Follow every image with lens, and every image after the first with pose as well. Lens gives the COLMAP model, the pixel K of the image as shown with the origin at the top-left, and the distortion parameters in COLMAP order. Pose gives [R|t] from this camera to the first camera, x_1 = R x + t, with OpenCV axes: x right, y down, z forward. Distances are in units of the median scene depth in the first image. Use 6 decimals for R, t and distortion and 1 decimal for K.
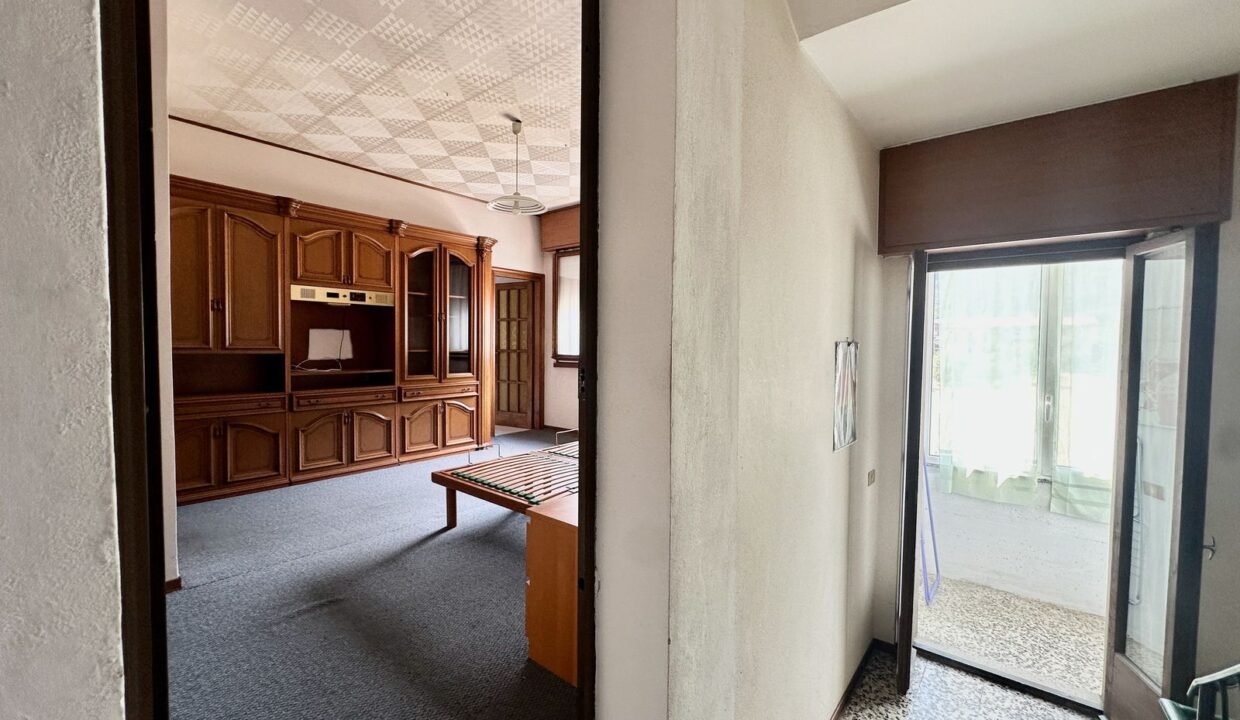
lens RADIAL K [[494.9, 0, 620.5], [0, 494.9, 360.2], [0, 0, 1]] dist [-0.002739, 0.000444]
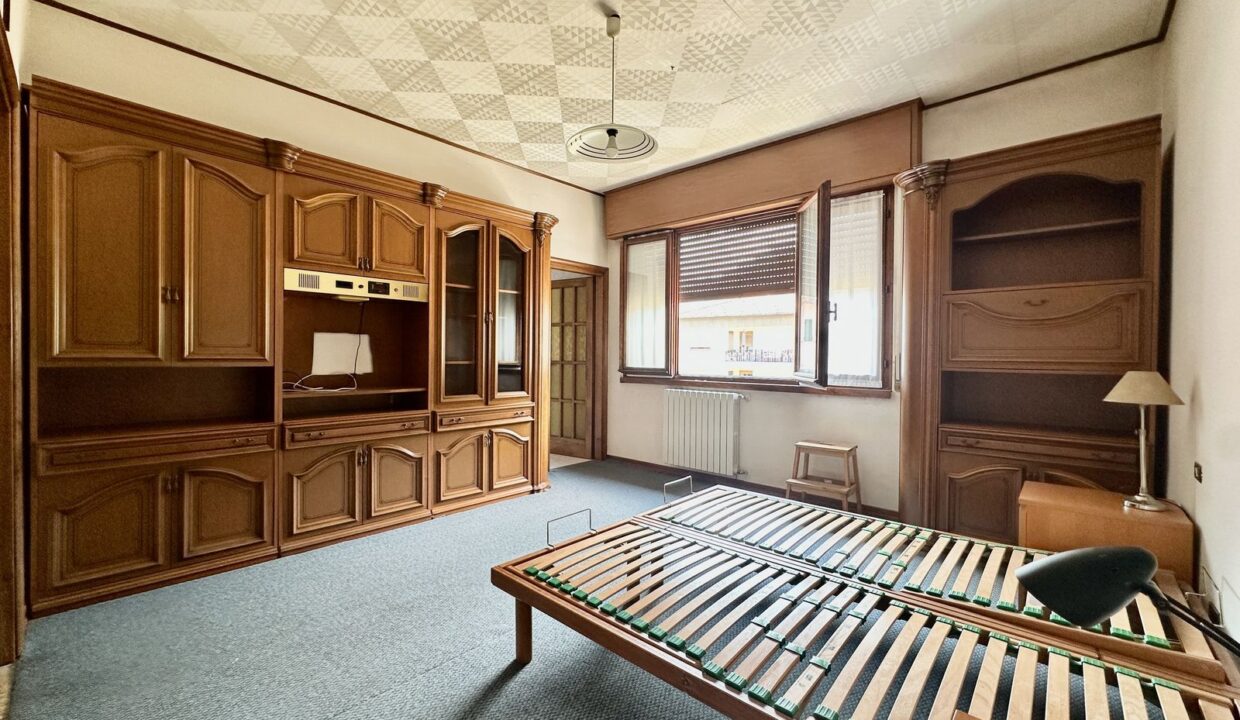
lens RADIAL K [[494.9, 0, 619.5], [0, 494.9, 359.3], [0, 0, 1]] dist [-0.002739, 0.000444]
pose [[0.998707, -0.001612, -0.050816, -0.139727], [0.000332, 0.999683, -0.025184, -0.005328], [0.050841, 0.025135, 0.998390, 0.290945]]
